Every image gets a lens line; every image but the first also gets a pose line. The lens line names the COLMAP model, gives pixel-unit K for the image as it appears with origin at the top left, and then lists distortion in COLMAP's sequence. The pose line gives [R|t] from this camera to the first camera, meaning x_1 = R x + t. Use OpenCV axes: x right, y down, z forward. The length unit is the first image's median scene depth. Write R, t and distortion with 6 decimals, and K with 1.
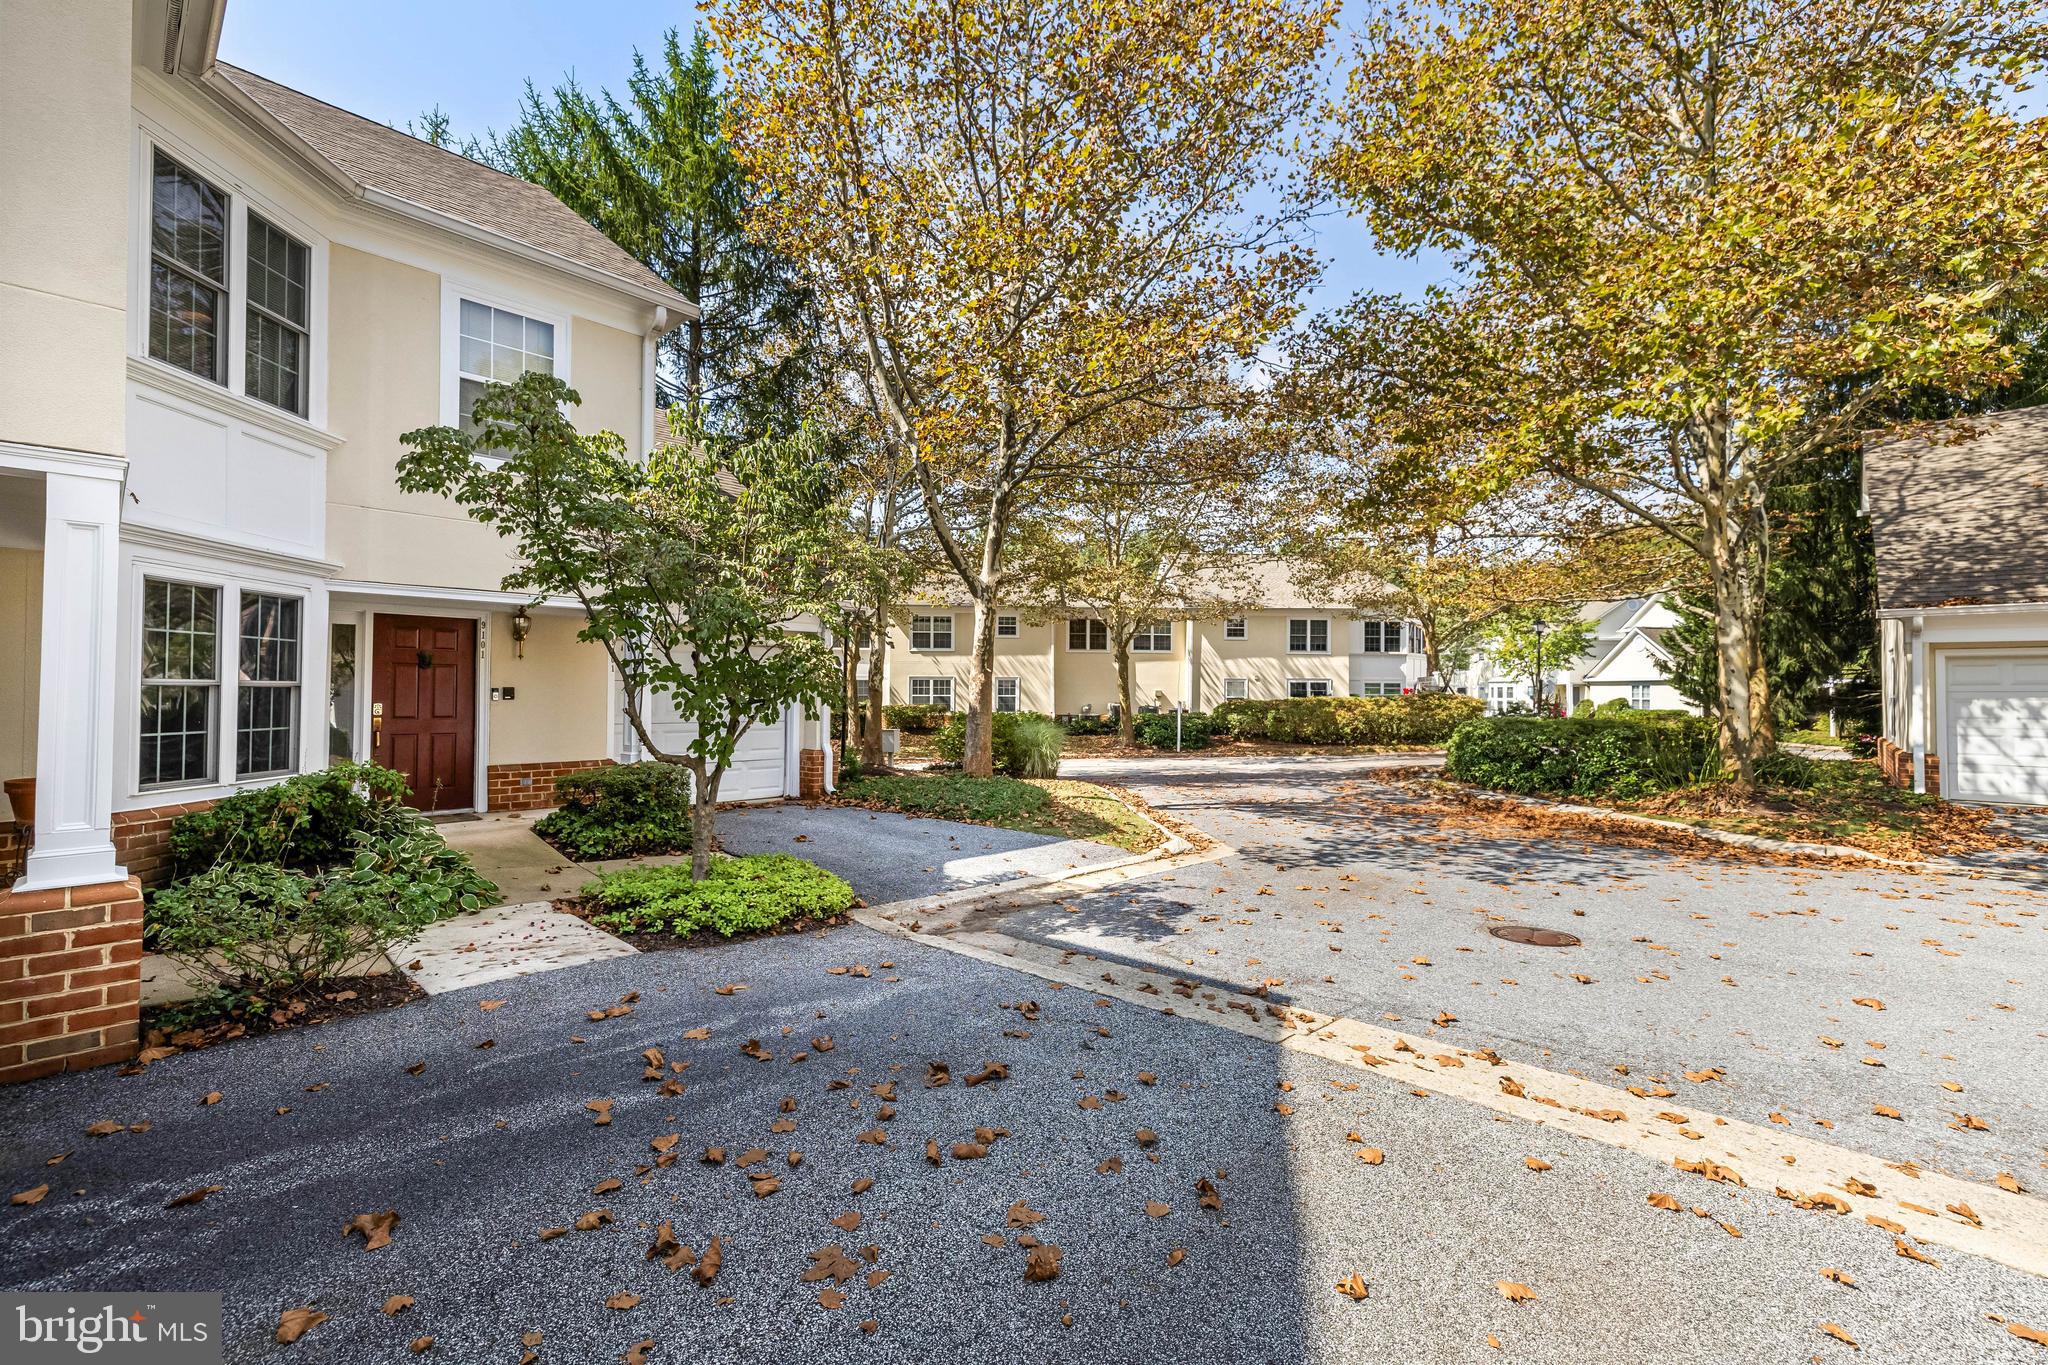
lens RADIAL K [[855.9, 0, 1018.1], [0, 855.9, 676.7], [0, 0, 1]] dist [0.002806, -0.000379]
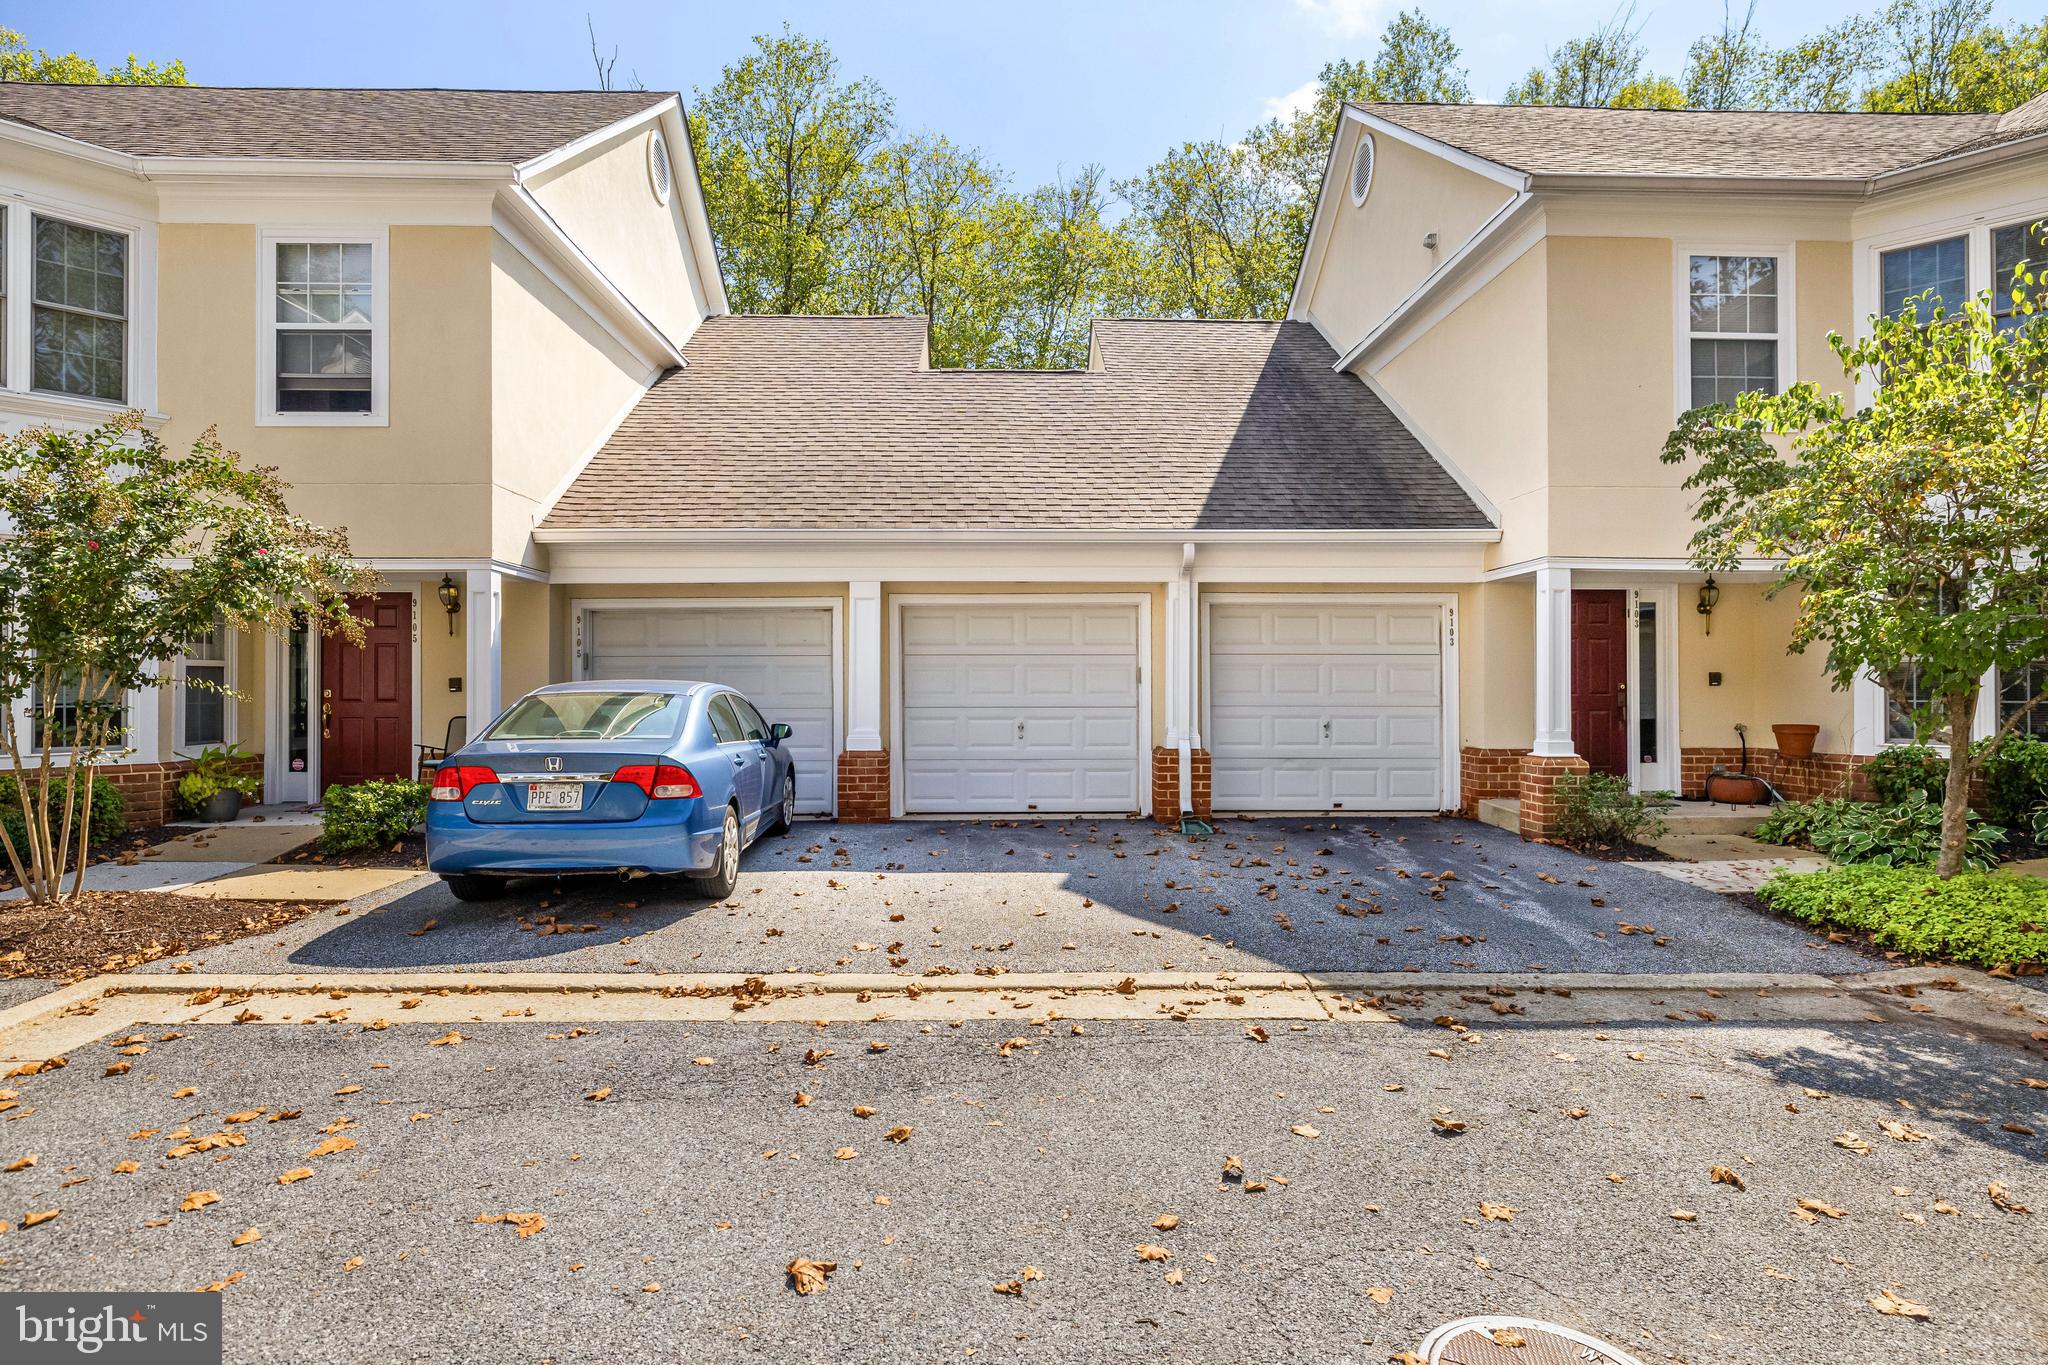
lens RADIAL K [[1091.3, 0, 1030.2], [0, 1091.3, 673.8], [0, 0, 1]] dist [0.002805, -0.000119]
pose [[-0.701787, -0.014781, -0.712234, 0.986345], [0.009837, 0.999488, -0.030435, 0.058441], [0.712319, -0.028365, -0.701282, 1.120555]]
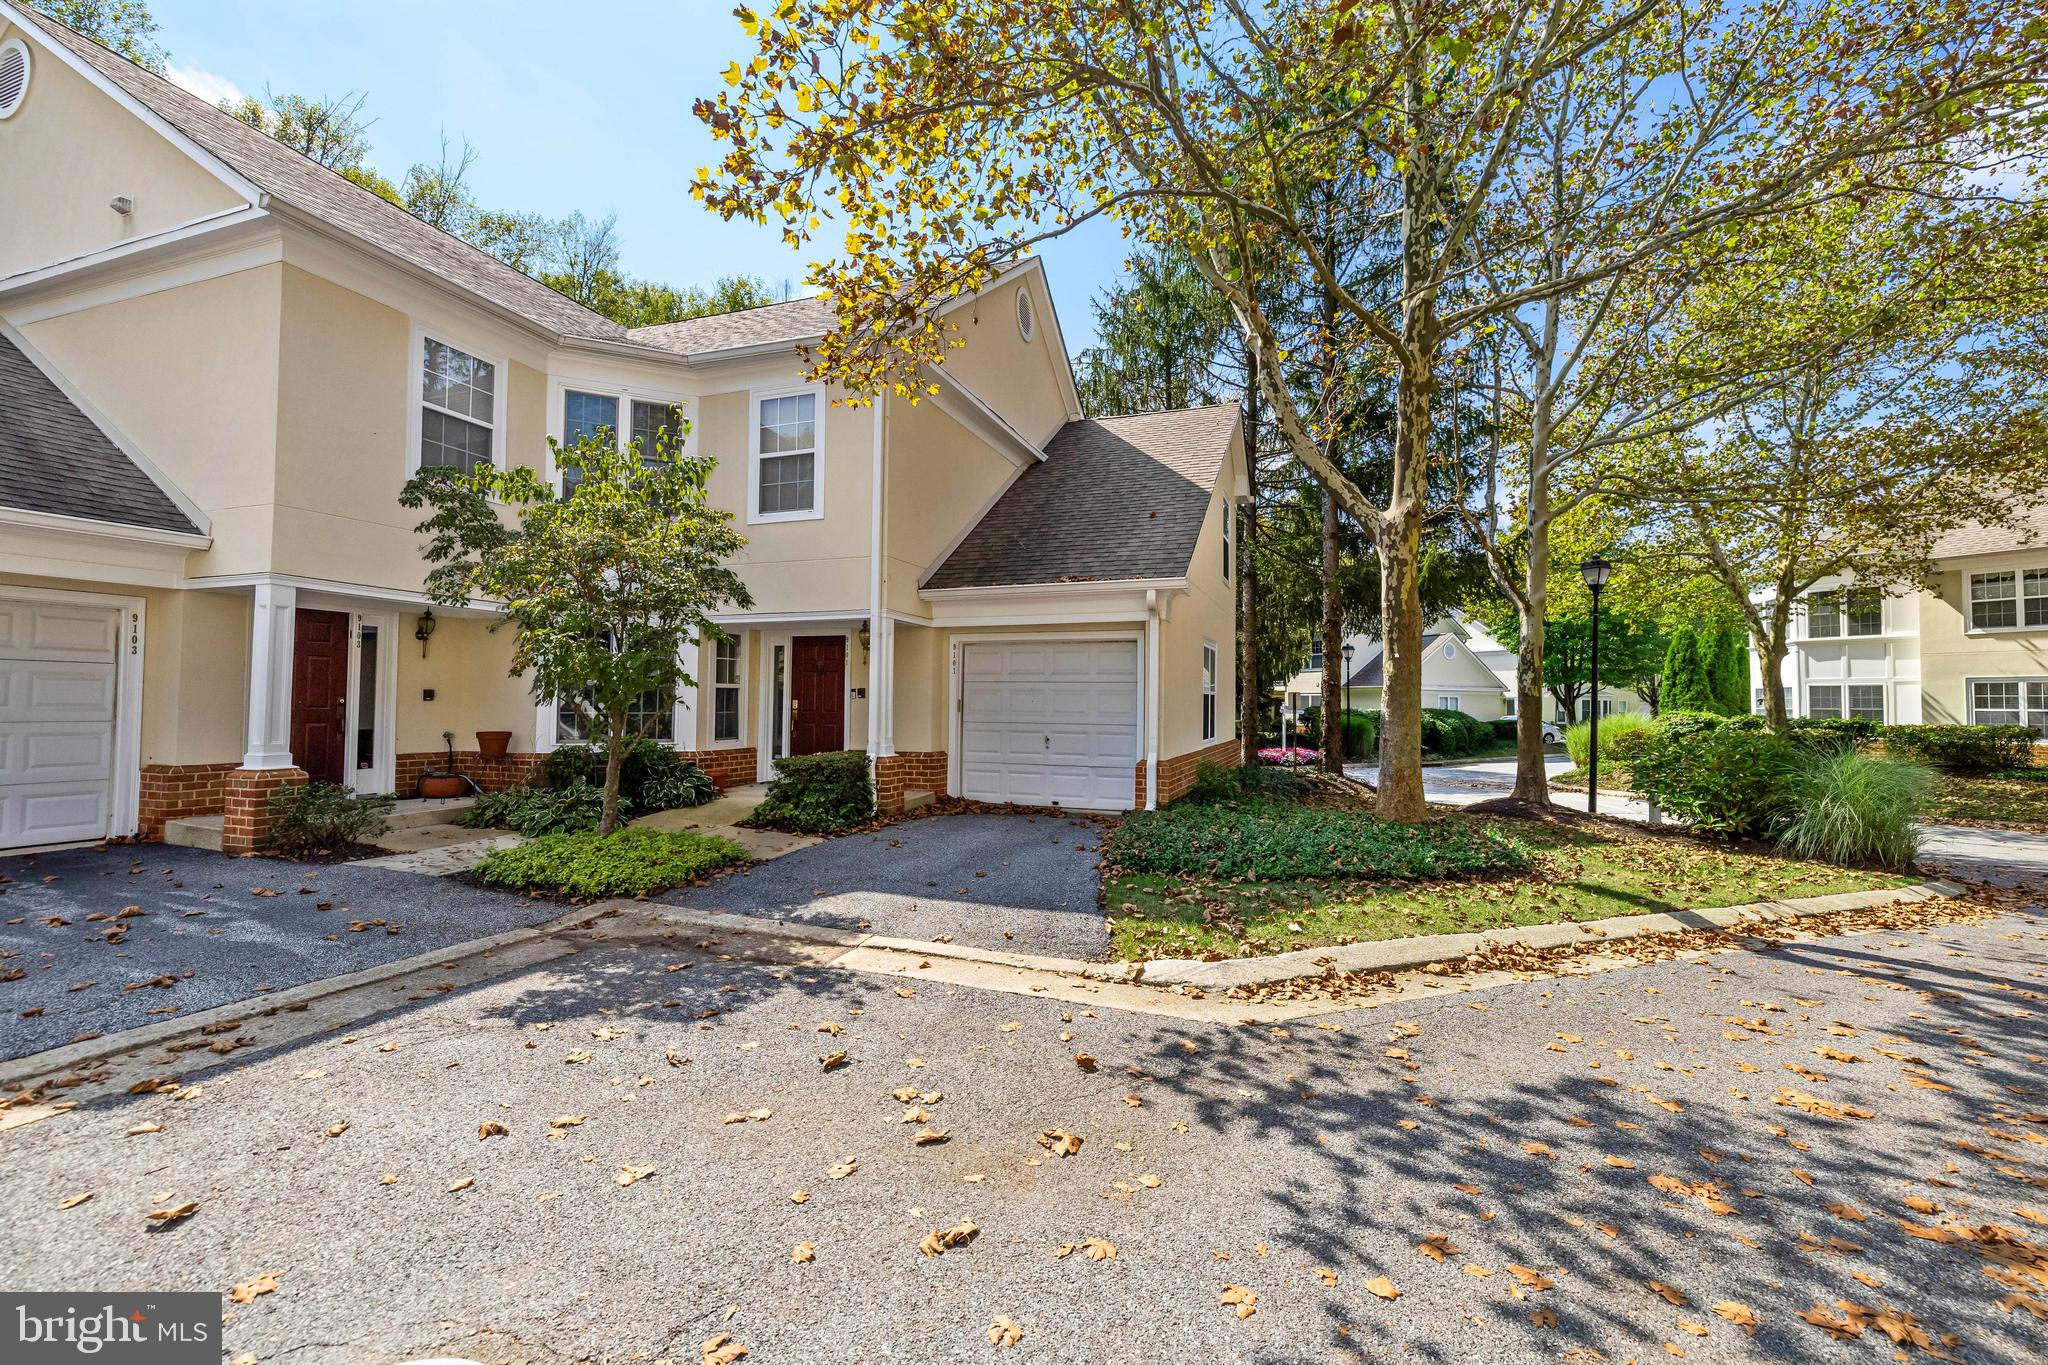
lens RADIAL K [[855.9, 0, 1027.2], [0, 855.9, 677.1], [0, 0, 1]] dist [0.002806, -0.000379]
pose [[0.403180, -0.033886, -0.914493, 0.932976], [0.013133, 0.999426, -0.031243, 0.056010], [0.915027, 0.000586, 0.403393, 1.060307]]
